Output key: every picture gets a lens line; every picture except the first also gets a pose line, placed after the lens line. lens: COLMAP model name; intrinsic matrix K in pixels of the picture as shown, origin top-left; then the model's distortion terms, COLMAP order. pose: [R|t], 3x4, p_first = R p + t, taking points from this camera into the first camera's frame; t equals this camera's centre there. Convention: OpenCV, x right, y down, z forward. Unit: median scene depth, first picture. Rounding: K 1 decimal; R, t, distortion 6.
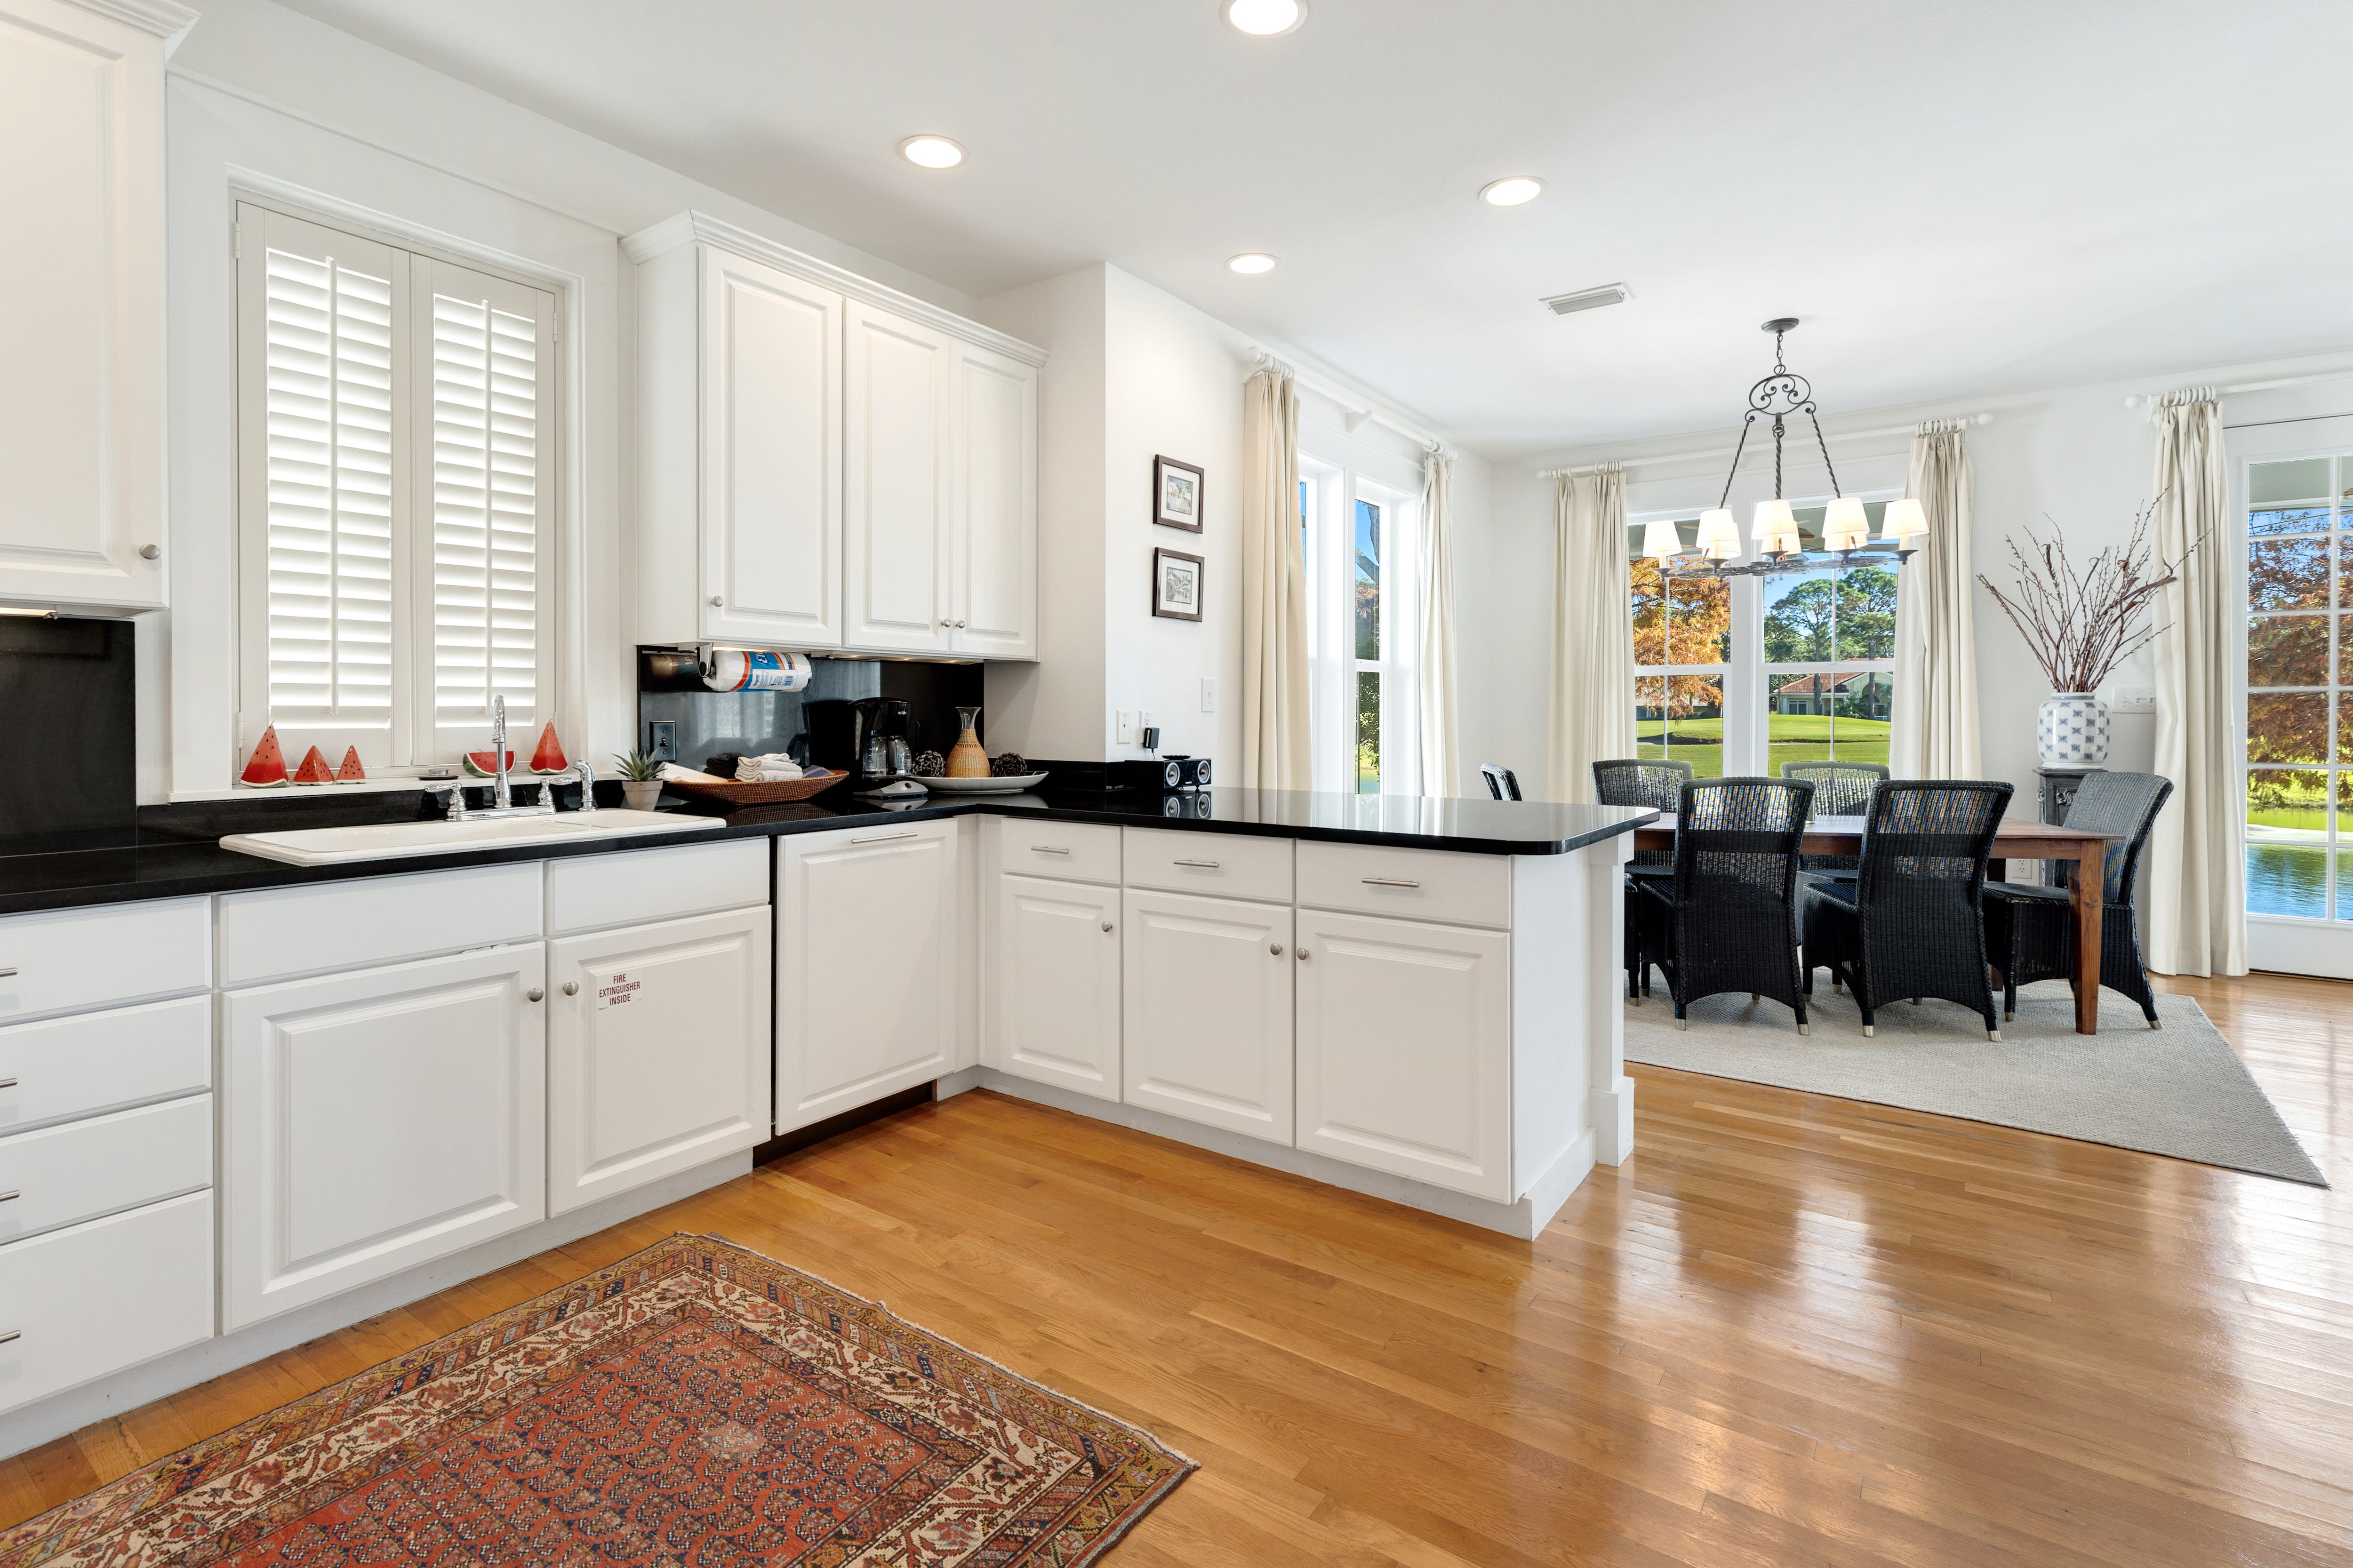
lens RADIAL K [[1147.5, 0, 1182.2], [0, 1147.5, 719.6], [0, 0, 1]] dist [0.001946, 0.000120]
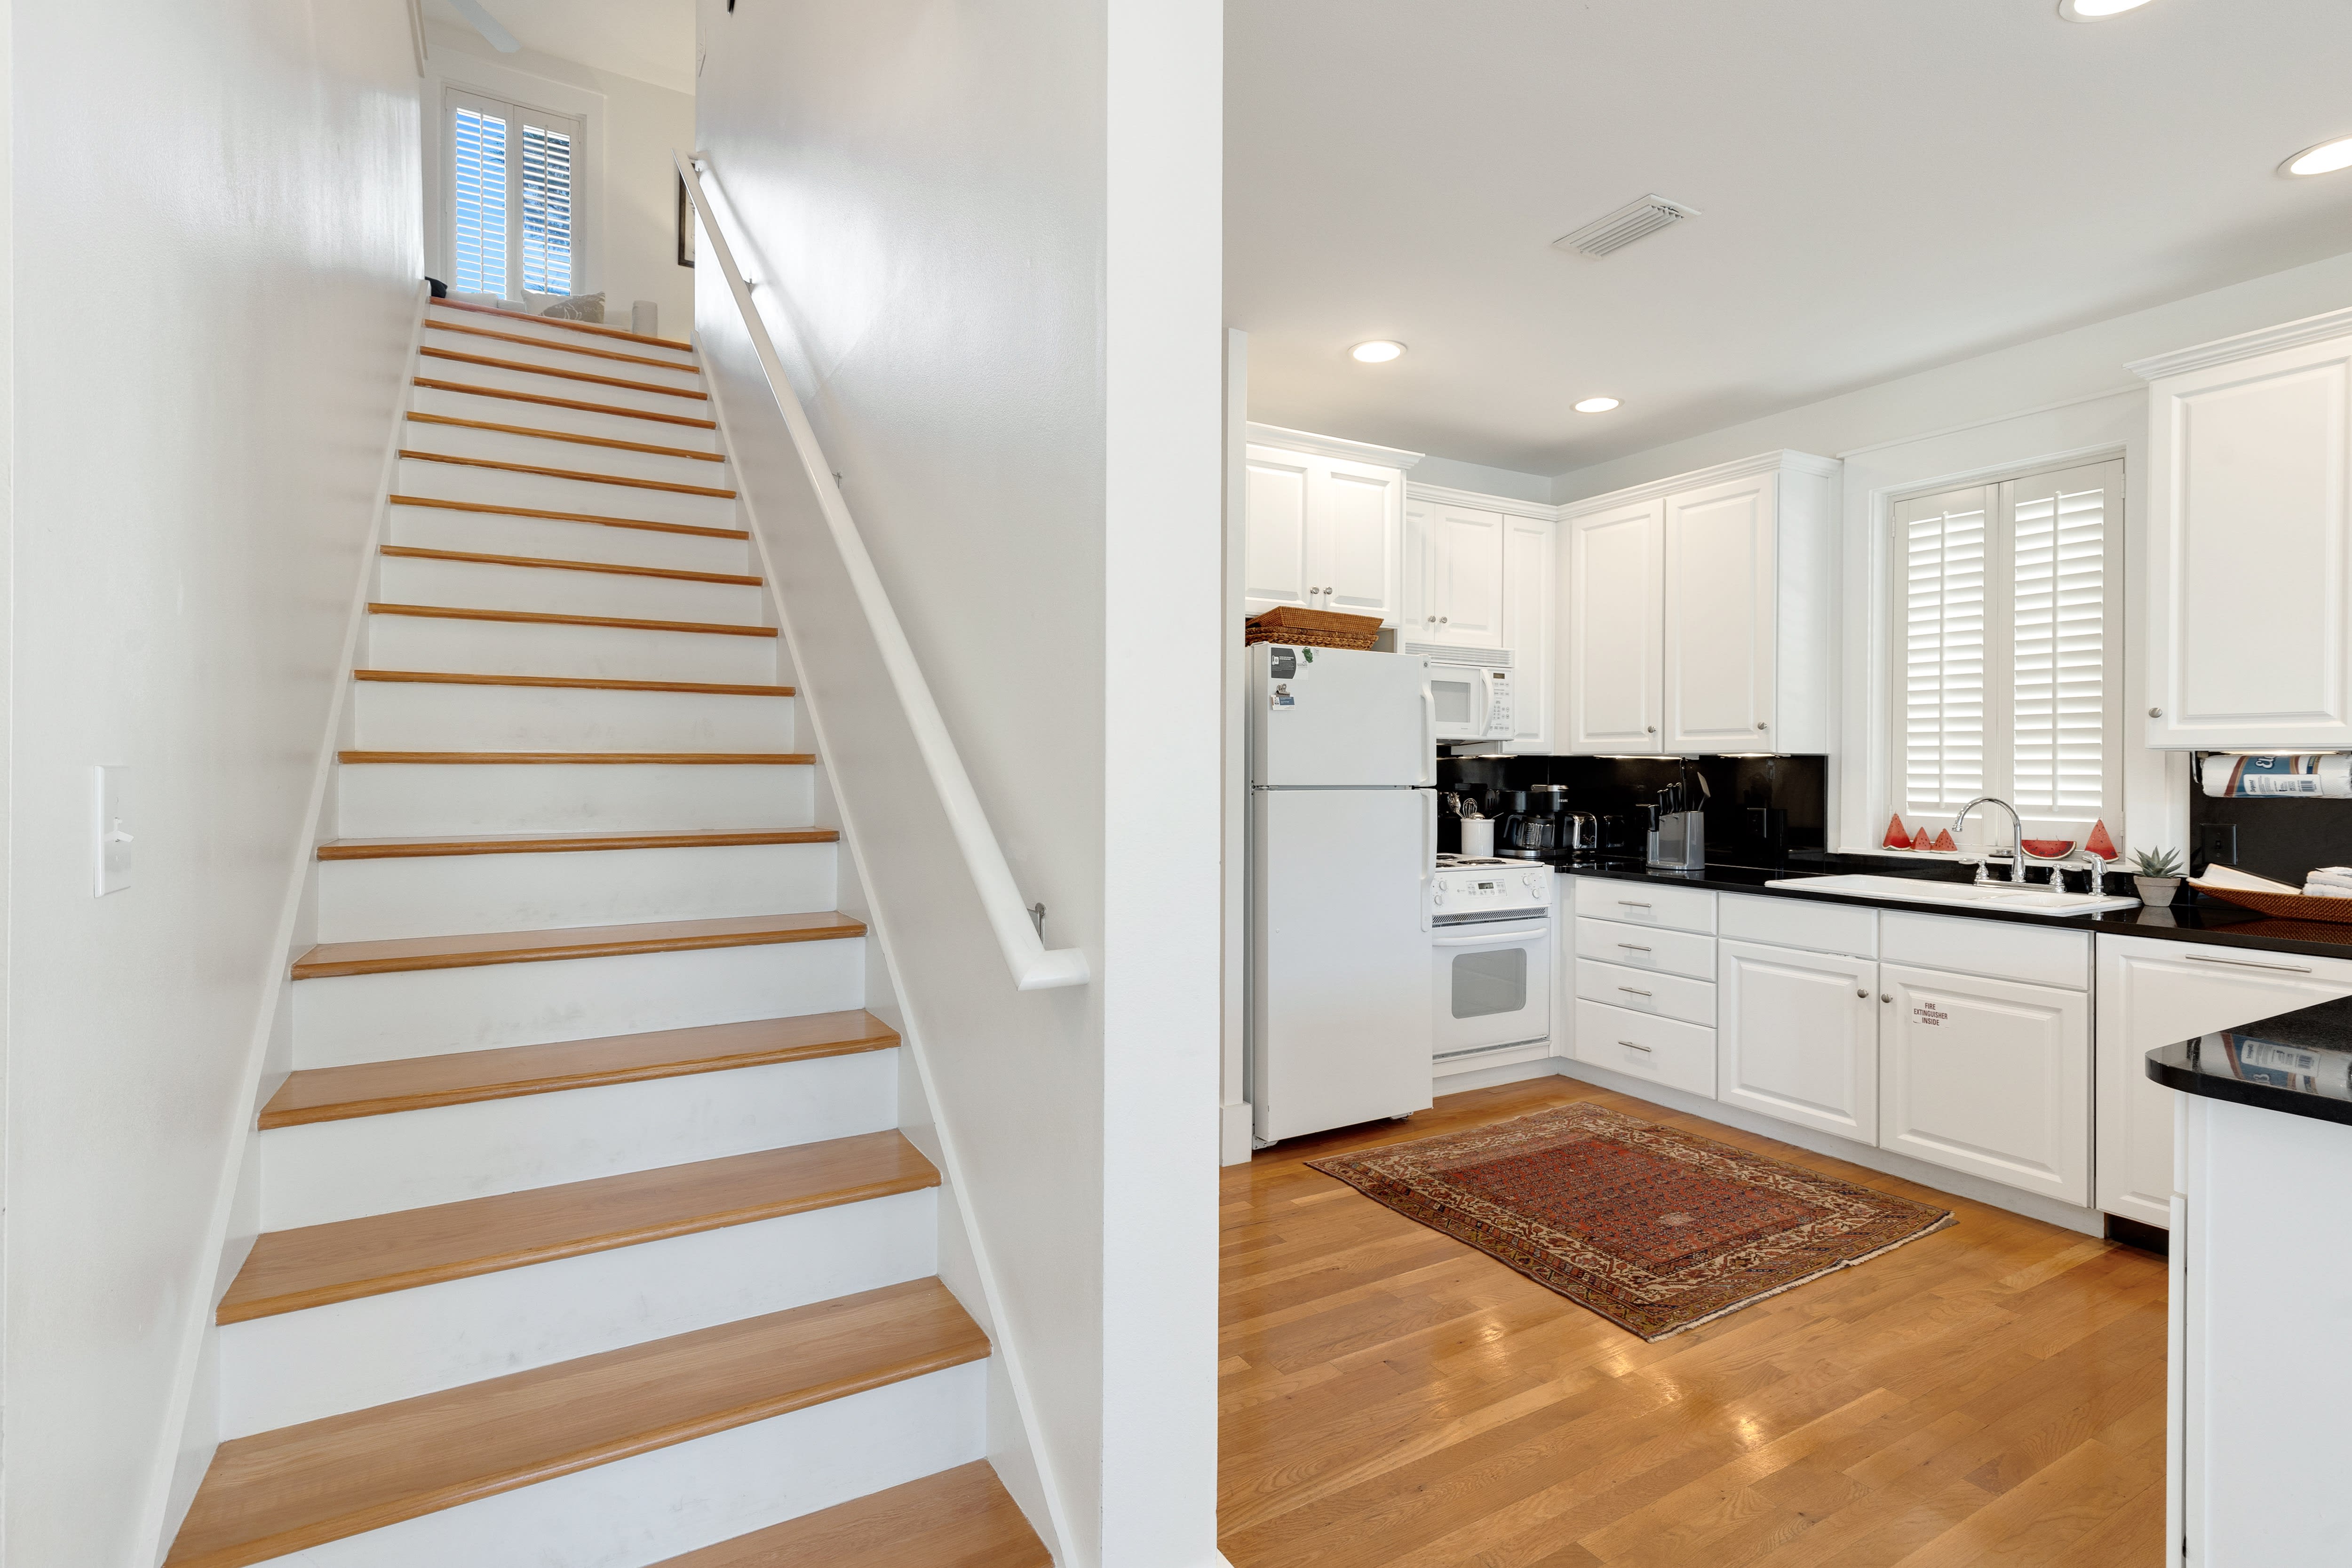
lens RADIAL K [[1088.8, 0, 1176.0], [0, 1088.8, 784.0], [0, 0, 1]] dist [0.000326, -0.000051]
pose [[-0.434491, 0.010080, -0.900620, 1.186605], [-0.013810, 0.999745, 0.017852, -0.055802], [0.900570, 0.020194, -0.434241, 0.824141]]
